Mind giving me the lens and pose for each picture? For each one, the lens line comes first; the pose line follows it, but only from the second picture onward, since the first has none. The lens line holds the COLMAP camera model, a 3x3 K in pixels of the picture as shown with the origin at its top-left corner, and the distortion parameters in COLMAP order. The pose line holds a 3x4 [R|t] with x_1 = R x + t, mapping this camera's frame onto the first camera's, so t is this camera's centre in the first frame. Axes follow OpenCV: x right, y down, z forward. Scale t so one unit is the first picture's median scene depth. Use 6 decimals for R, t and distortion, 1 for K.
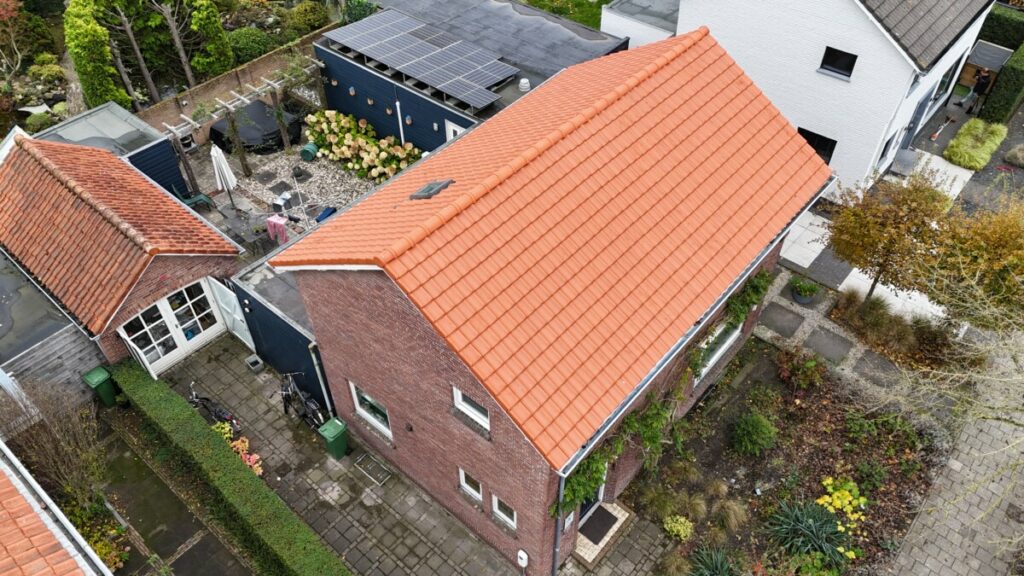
lens RADIAL K [[746.6, 0, 510.3], [0, 746.6, 285.8], [0, 0, 1]] dist [0.012540, -0.010736]
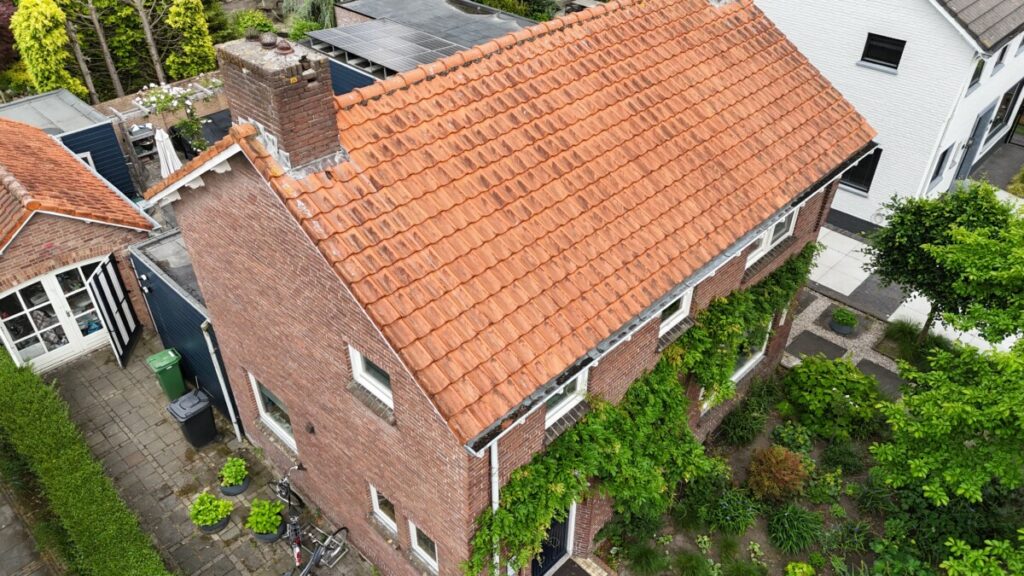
lens RADIAL K [[746.6, 0, 516.3], [0, 746.6, 289.3], [0, 0, 1]] dist [0.012540, -0.010736]
pose [[0.998310, 0.042865, -0.039241, 0.074350], [-0.048050, 0.988630, -0.142484, 0.120409], [0.032687, 0.144129, 0.989019, 0.202027]]
